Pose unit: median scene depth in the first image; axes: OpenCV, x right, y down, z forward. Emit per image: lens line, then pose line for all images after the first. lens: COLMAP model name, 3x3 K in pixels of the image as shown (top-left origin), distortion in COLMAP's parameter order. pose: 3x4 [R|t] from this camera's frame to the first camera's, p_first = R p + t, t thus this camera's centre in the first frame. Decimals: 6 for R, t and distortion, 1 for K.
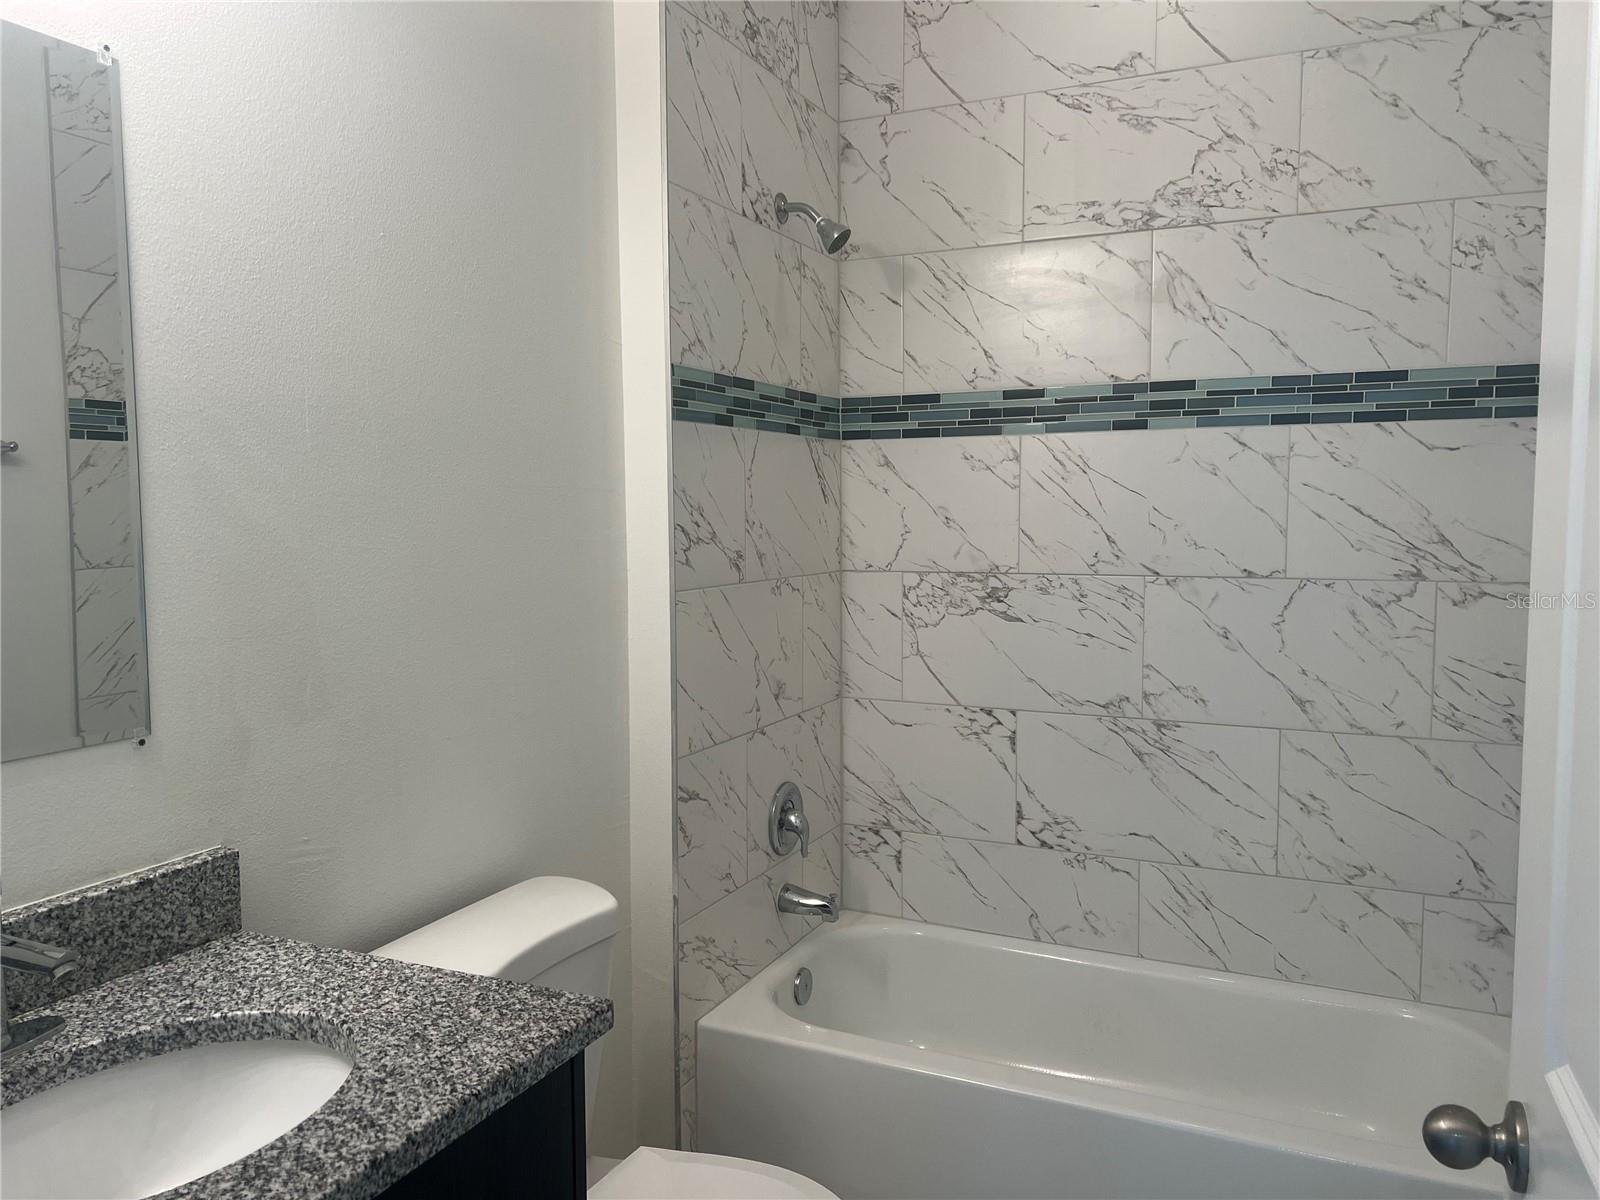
lens RADIAL K [[1202.2, 0, 799.5], [0, 1202.2, 609.1], [0, 0, 1]] dist [0.068775, -0.090067]
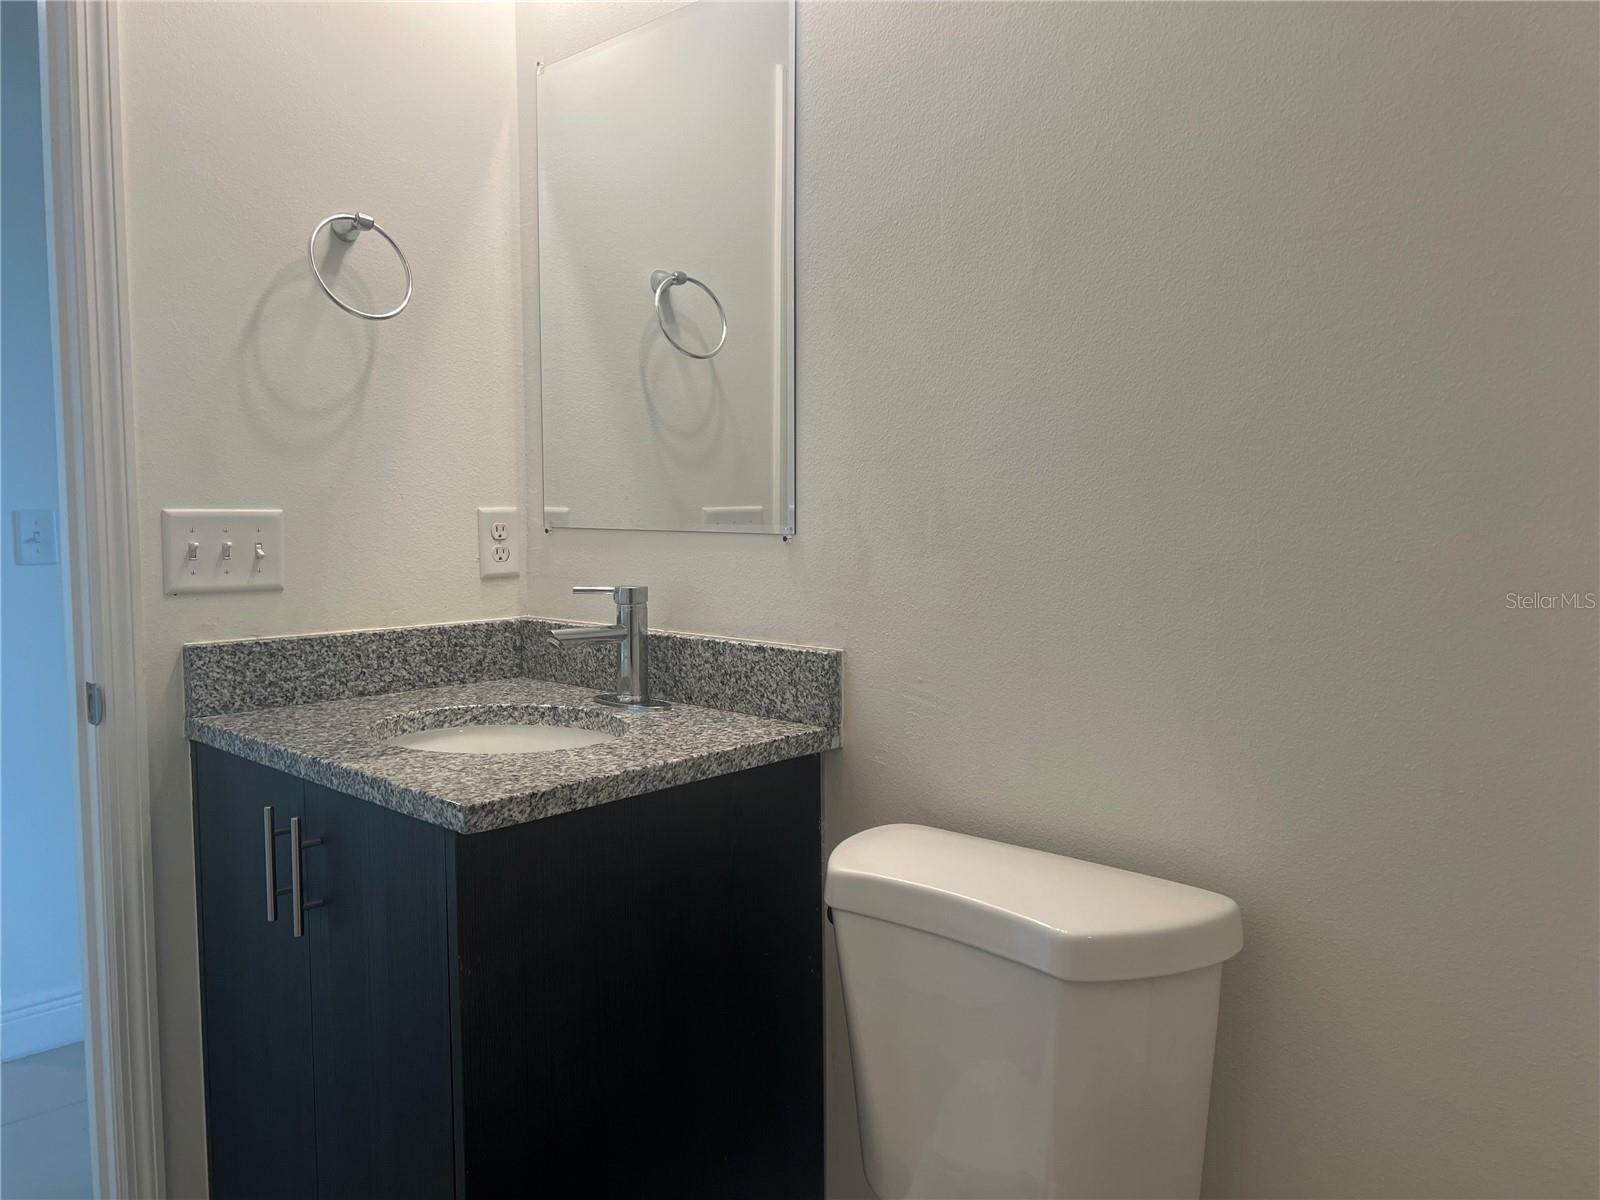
lens RADIAL K [[1202.2, 0, 799.5], [0, 1202.2, 609.1], [0, 0, 1]] dist [0.068775, -0.090067]
pose [[-0.312248, 0.098500, -0.944880, 0.640871], [-0.076093, 0.988821, 0.128227, 0.027544], [0.946948, 0.111938, -0.301262, 1.500561]]
